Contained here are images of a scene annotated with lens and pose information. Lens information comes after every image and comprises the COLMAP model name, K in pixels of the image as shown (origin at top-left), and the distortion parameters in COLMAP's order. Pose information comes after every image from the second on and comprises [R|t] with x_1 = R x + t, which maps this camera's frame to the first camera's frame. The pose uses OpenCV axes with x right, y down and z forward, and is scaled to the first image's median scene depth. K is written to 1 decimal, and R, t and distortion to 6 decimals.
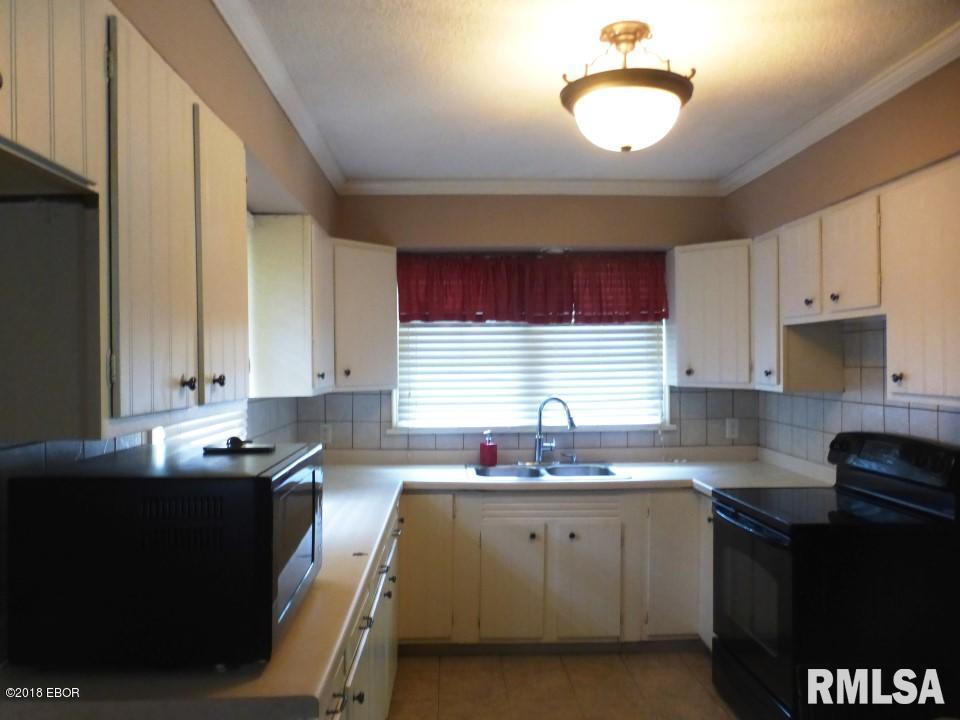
lens RADIAL K [[701.7, 0, 479.0], [0, 701.7, 362.0], [0, 0, 1]] dist [-0.042485, 0.013307]
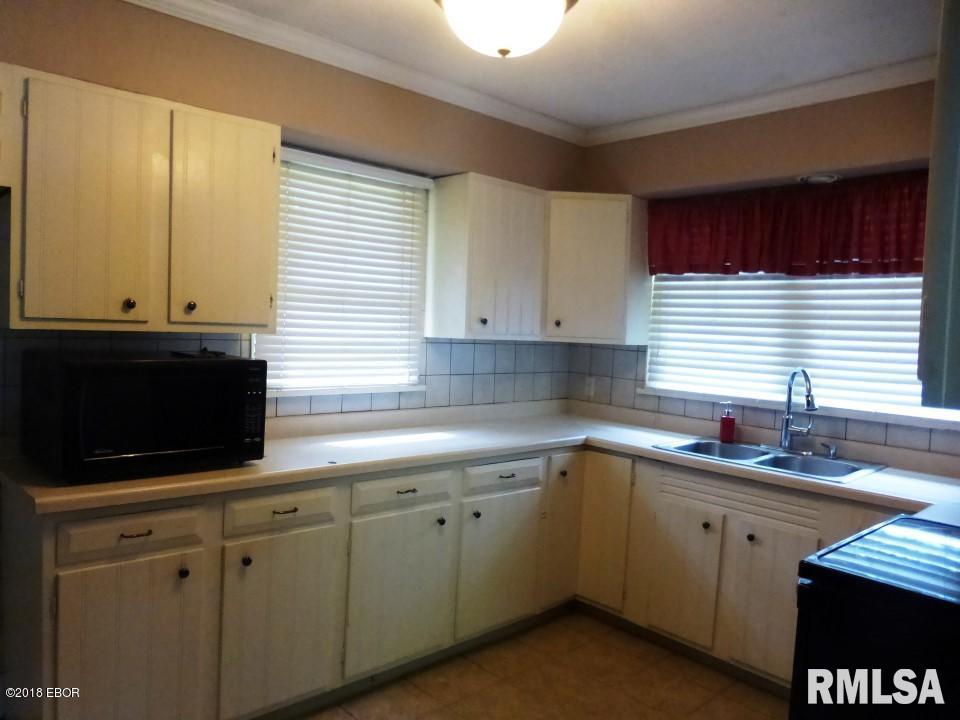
lens RADIAL K [[701.7, 0, 481.9], [0, 701.7, 357.3], [0, 0, 1]] dist [-0.042485, 0.013307]
pose [[0.656910, 0.072512, -0.750474, 0.447897], [-0.049371, 0.997365, 0.053151, 0.013937], [0.752351, 0.002136, 0.658759, 0.214130]]
